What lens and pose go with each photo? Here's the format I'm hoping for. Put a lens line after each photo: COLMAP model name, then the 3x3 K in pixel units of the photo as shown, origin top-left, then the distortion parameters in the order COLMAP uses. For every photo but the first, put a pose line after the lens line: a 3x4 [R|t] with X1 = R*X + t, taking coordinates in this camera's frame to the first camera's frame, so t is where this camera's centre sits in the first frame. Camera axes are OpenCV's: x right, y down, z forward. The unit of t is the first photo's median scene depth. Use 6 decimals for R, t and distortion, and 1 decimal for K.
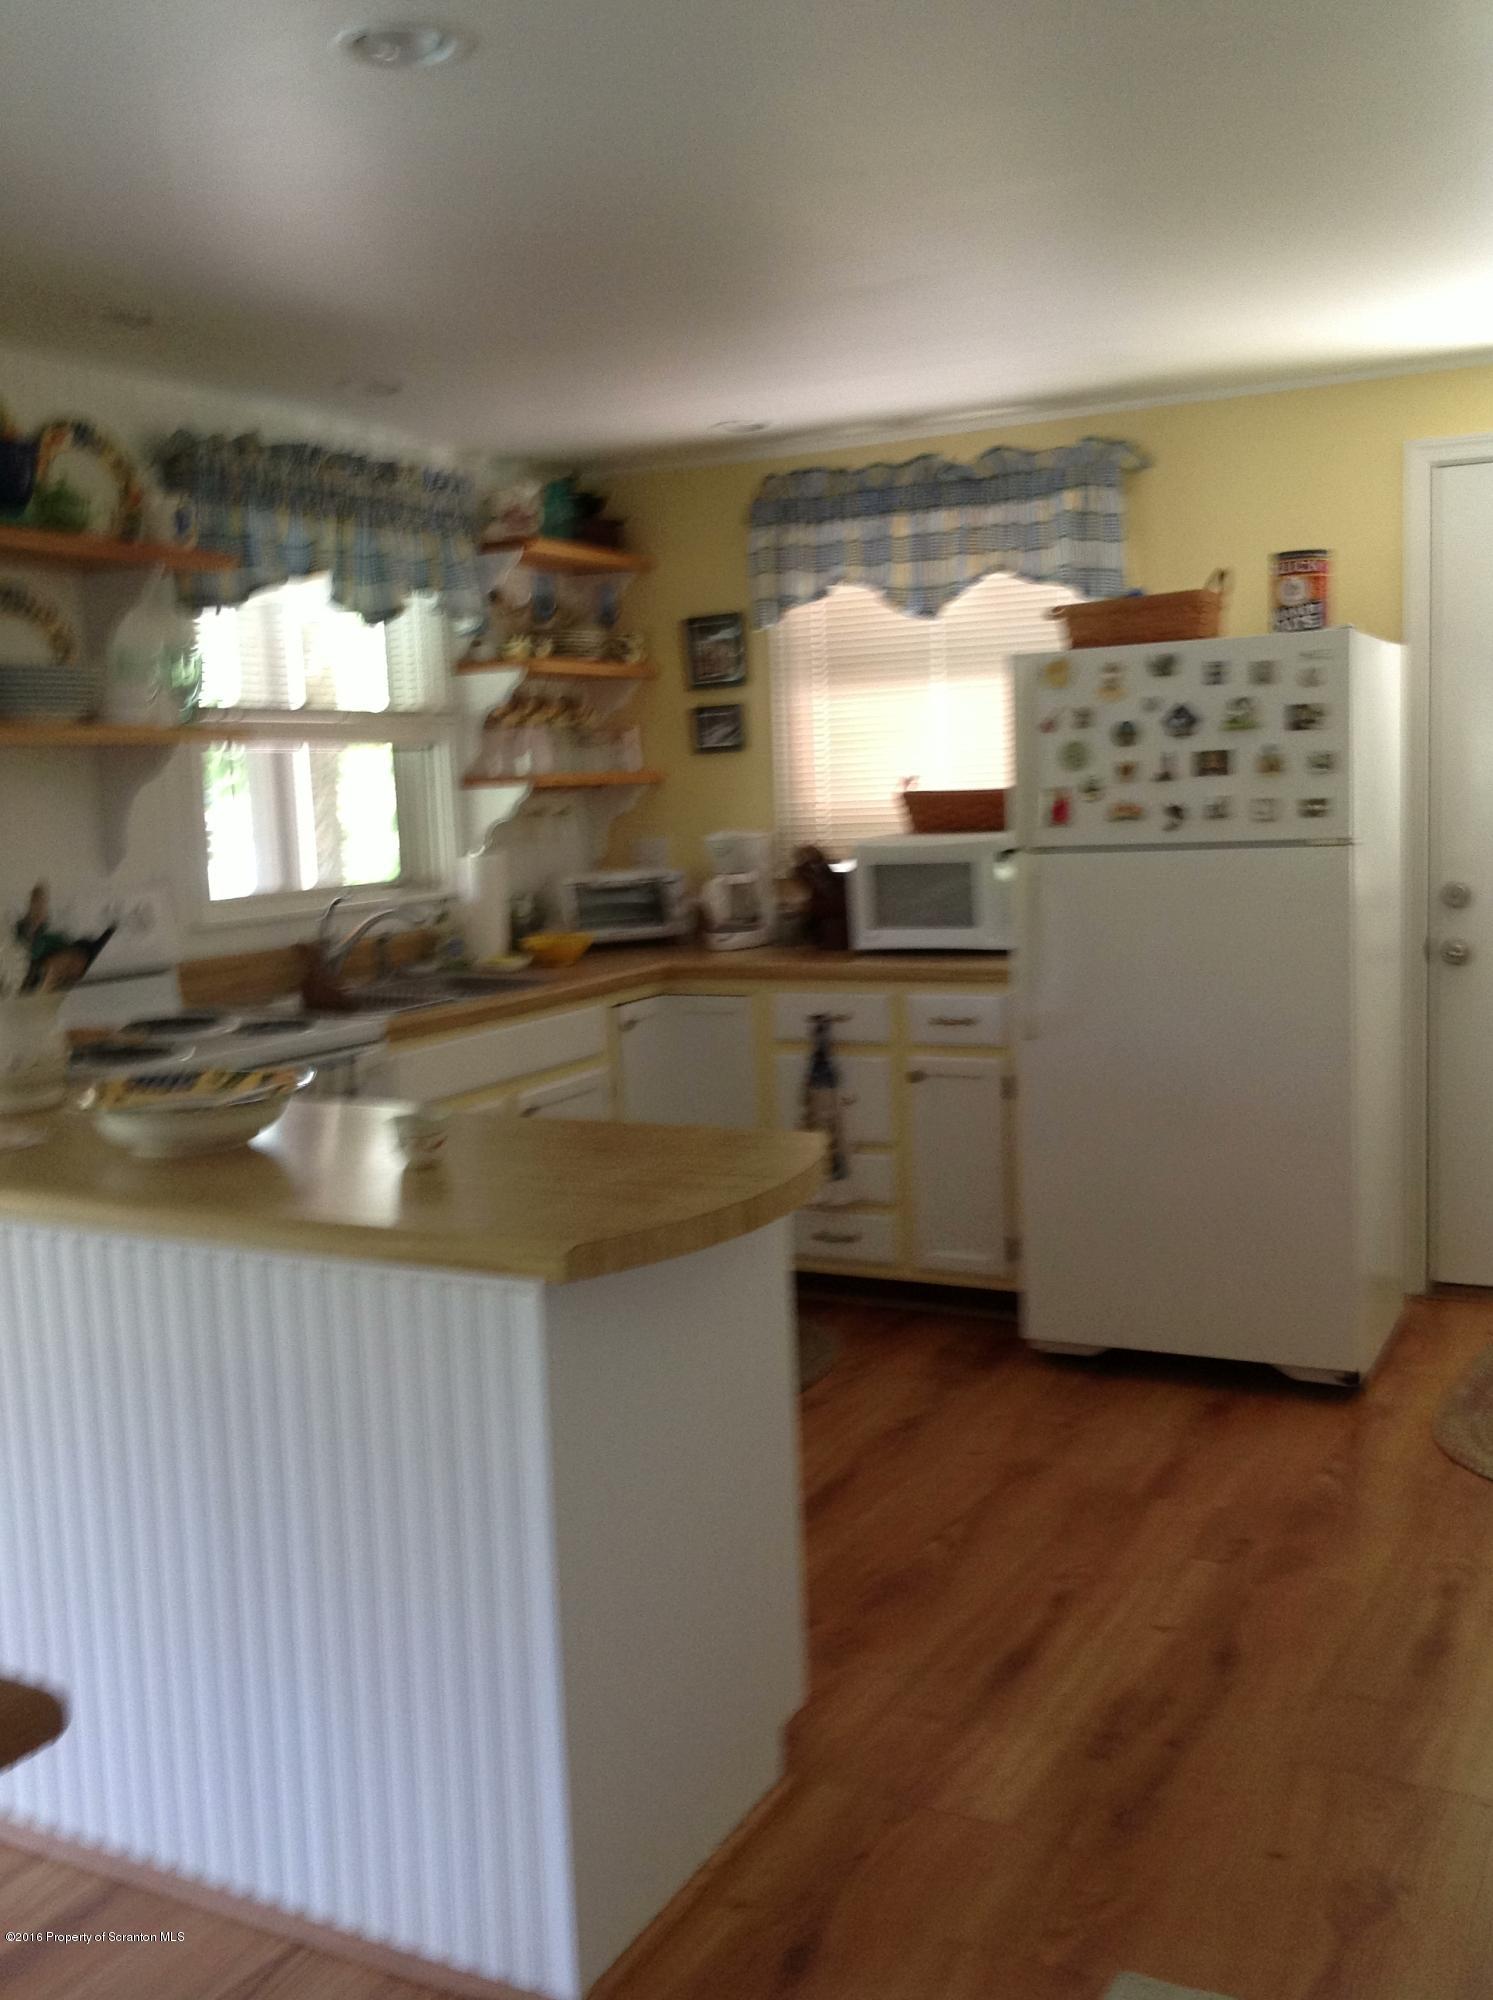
lens RADIAL K [[1908.7, 0, 749.3], [0, 1908.7, 1010.4], [0, 0, 1]] dist [0.111137, -0.278788]
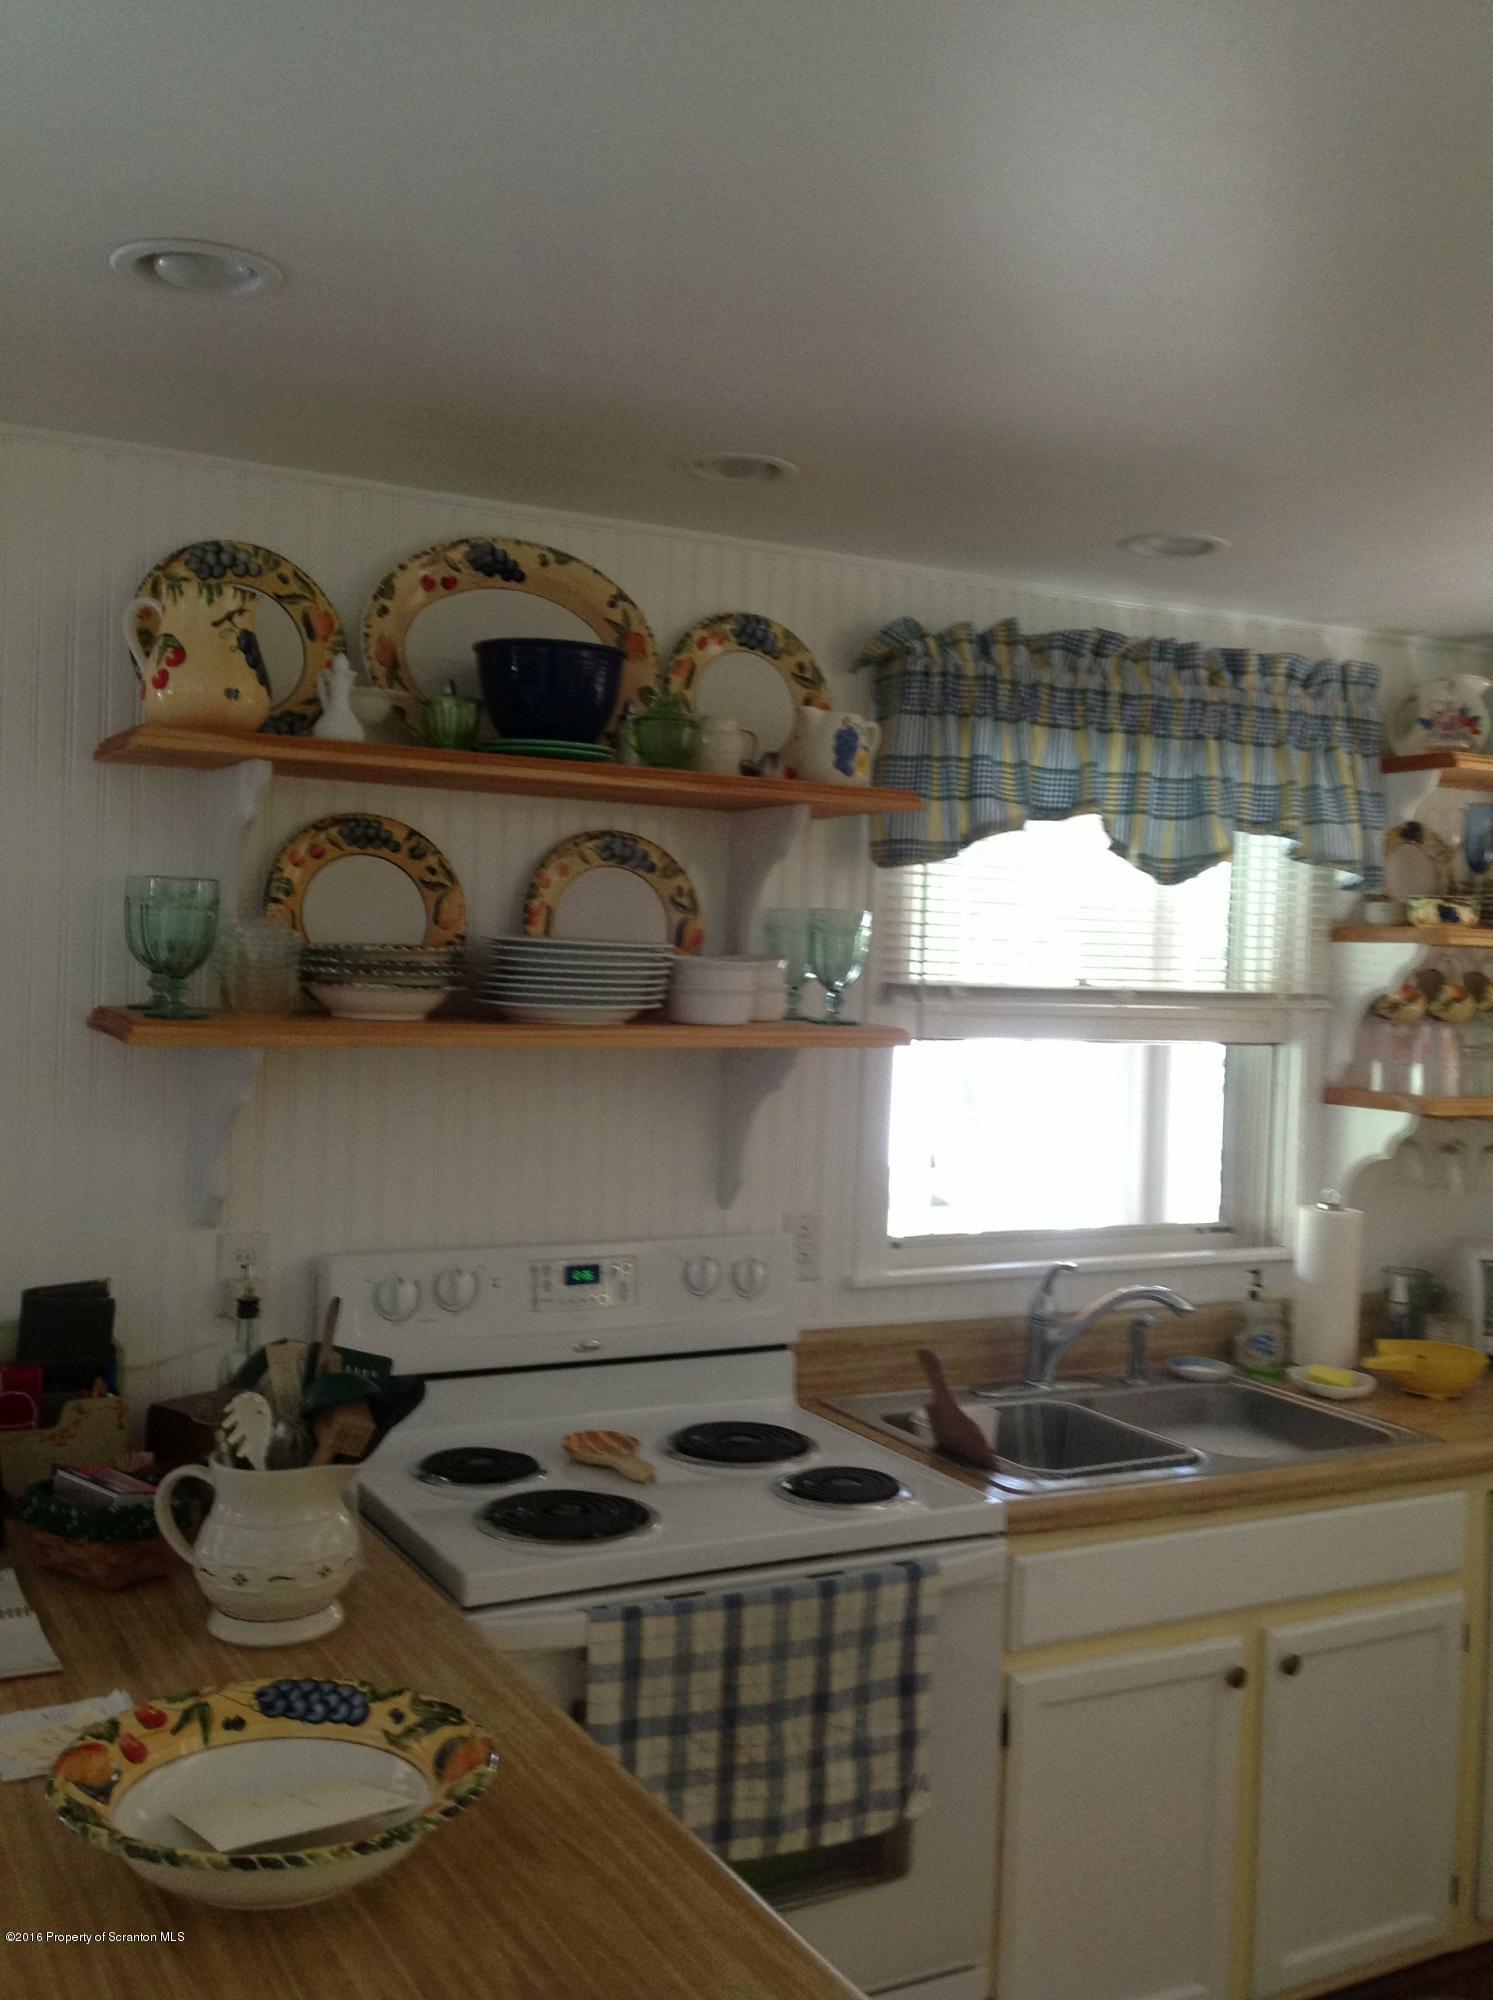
lens RADIAL K [[1908.7, 0, 749.3], [0, 1908.7, 1010.4], [0, 0, 1]] dist [0.111137, -0.278788]
pose [[0.824917, 0.073704, -0.560428, 0.070951], [-0.125115, 0.990679, -0.053874, -0.092499], [0.551233, 0.114559, 0.826449, 0.328003]]
